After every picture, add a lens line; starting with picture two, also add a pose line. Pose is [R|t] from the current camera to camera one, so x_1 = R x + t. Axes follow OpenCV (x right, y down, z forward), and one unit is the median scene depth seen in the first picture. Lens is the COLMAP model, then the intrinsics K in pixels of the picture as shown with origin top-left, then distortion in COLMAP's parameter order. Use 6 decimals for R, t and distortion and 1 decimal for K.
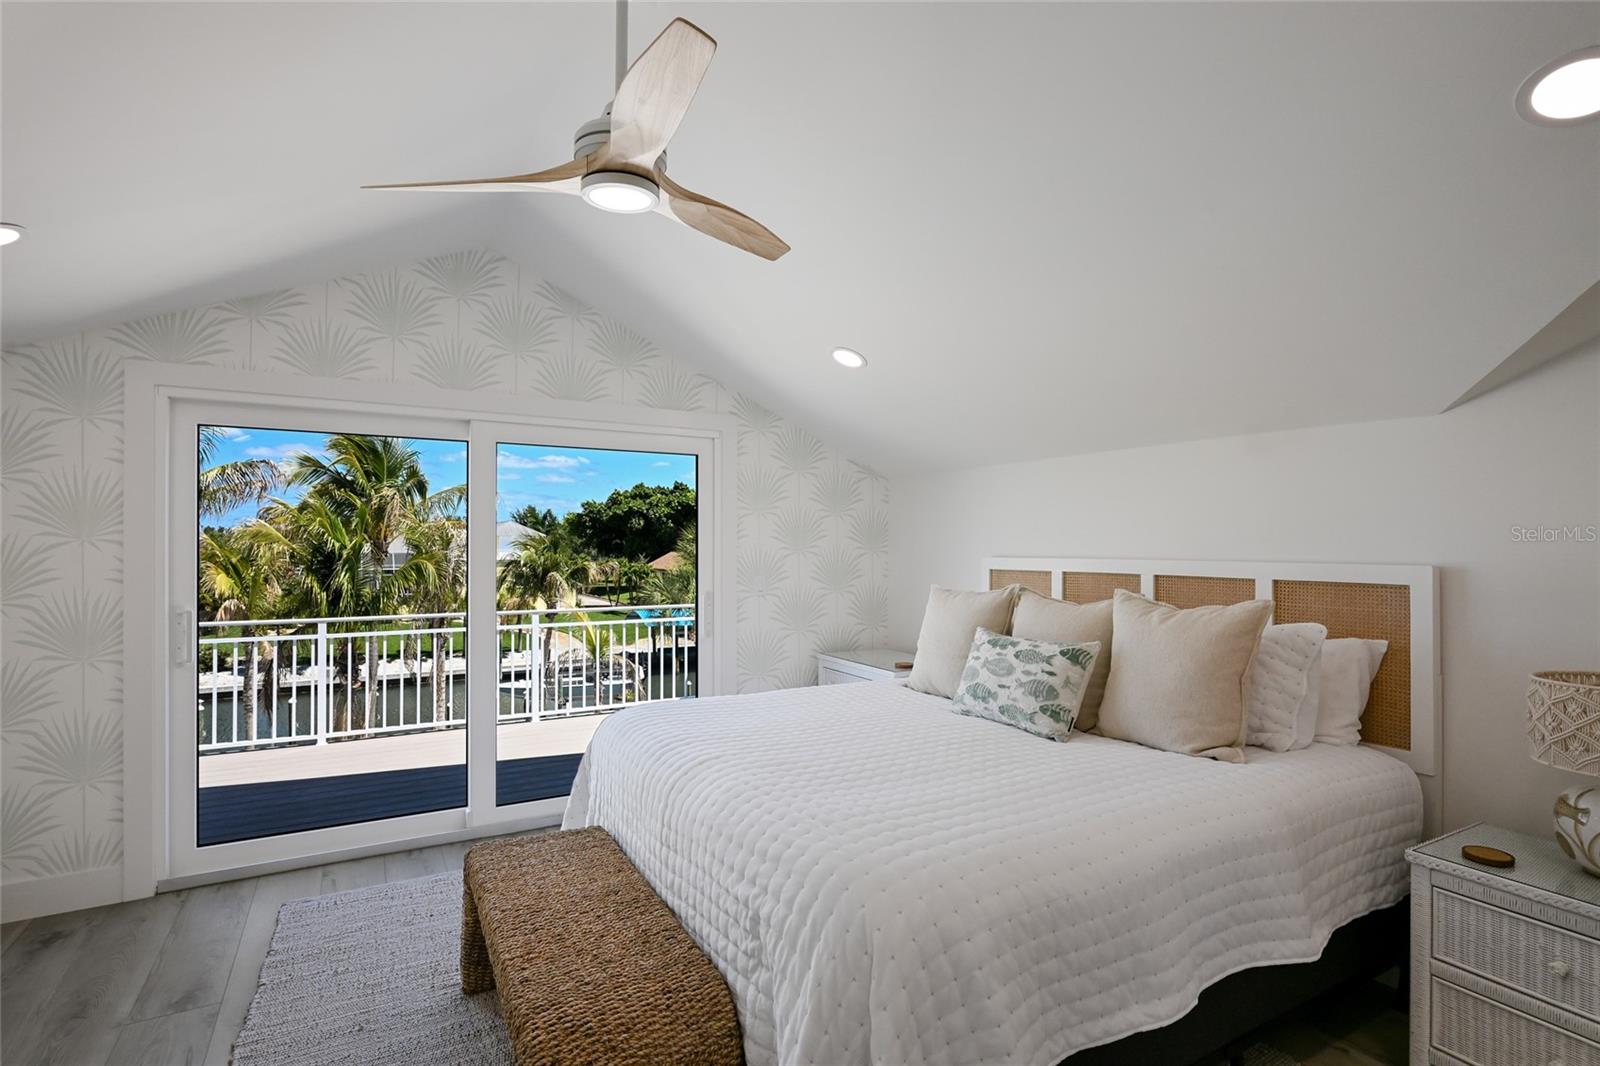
lens RADIAL K [[783.0, 0, 800.0], [0, 783.0, 533.0], [0, 0, 1]] dist [-0.042986, -0.000235]
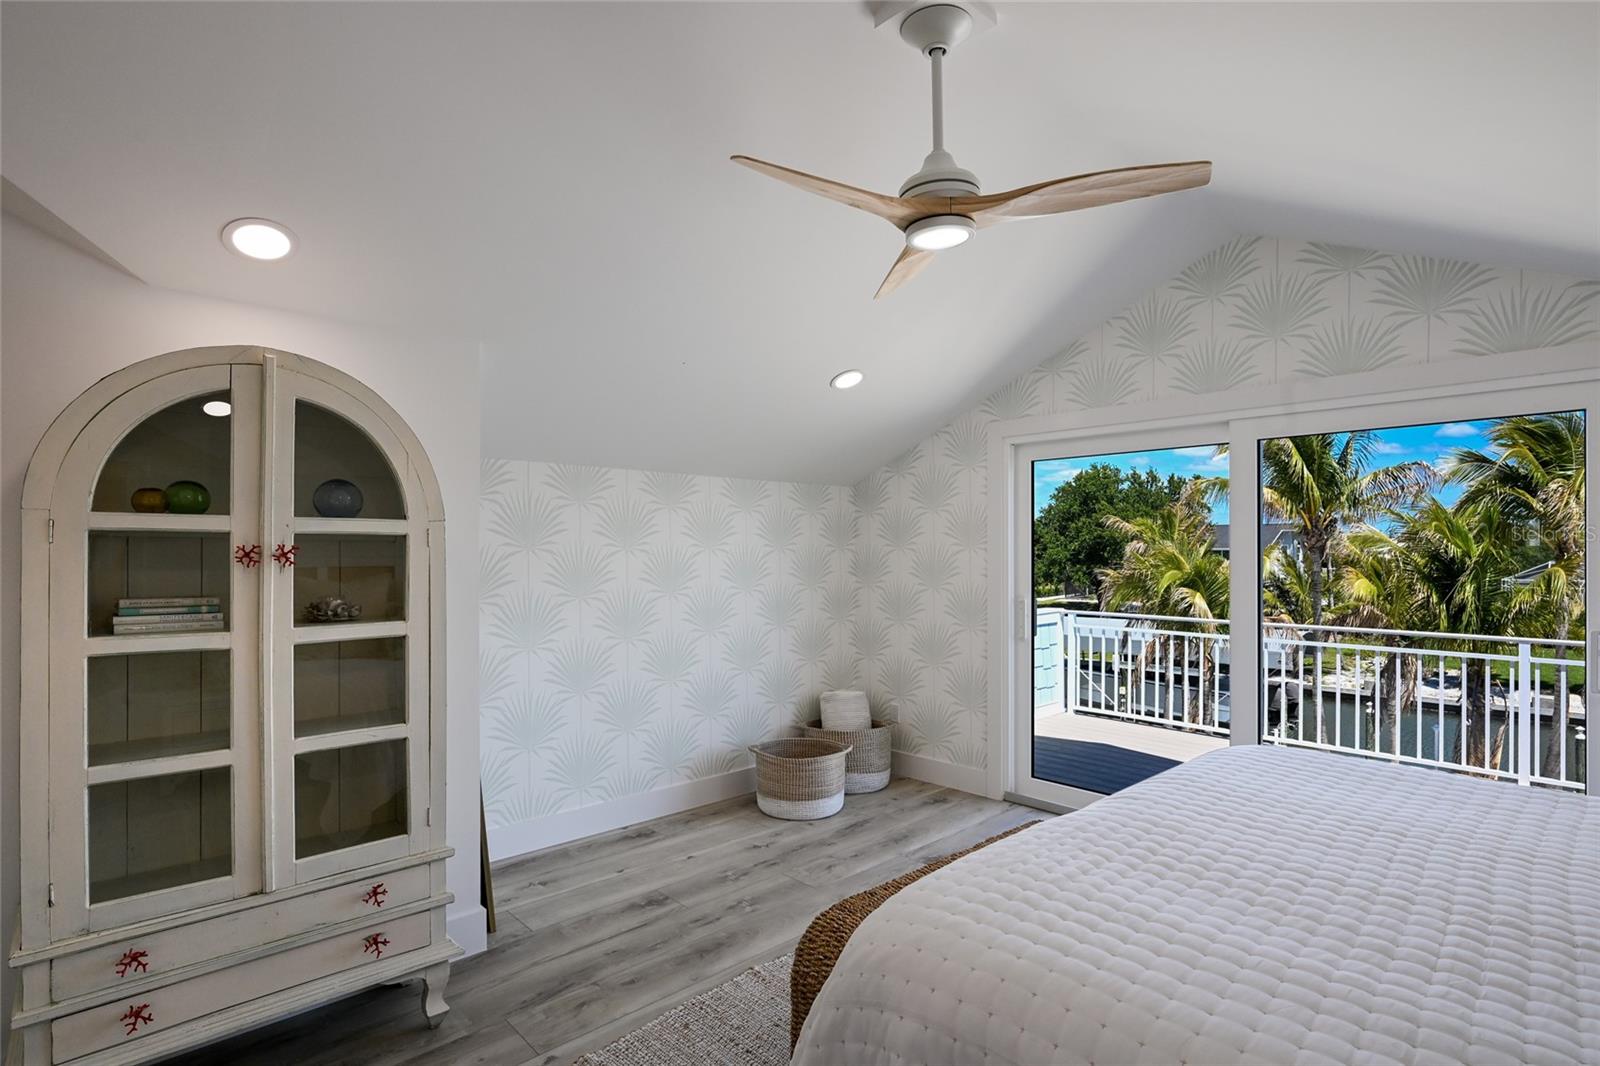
lens RADIAL K [[764.6, 0, 802.8], [0, 764.6, 549.4], [0, 0, 1]] dist [0.031199, 0.000232]
pose [[0.217418, 0.001997, -0.976076, 0.107290], [0.011057, 0.999929, 0.004509, 0.000583], [0.976016, -0.011773, 0.217381, 0.074626]]
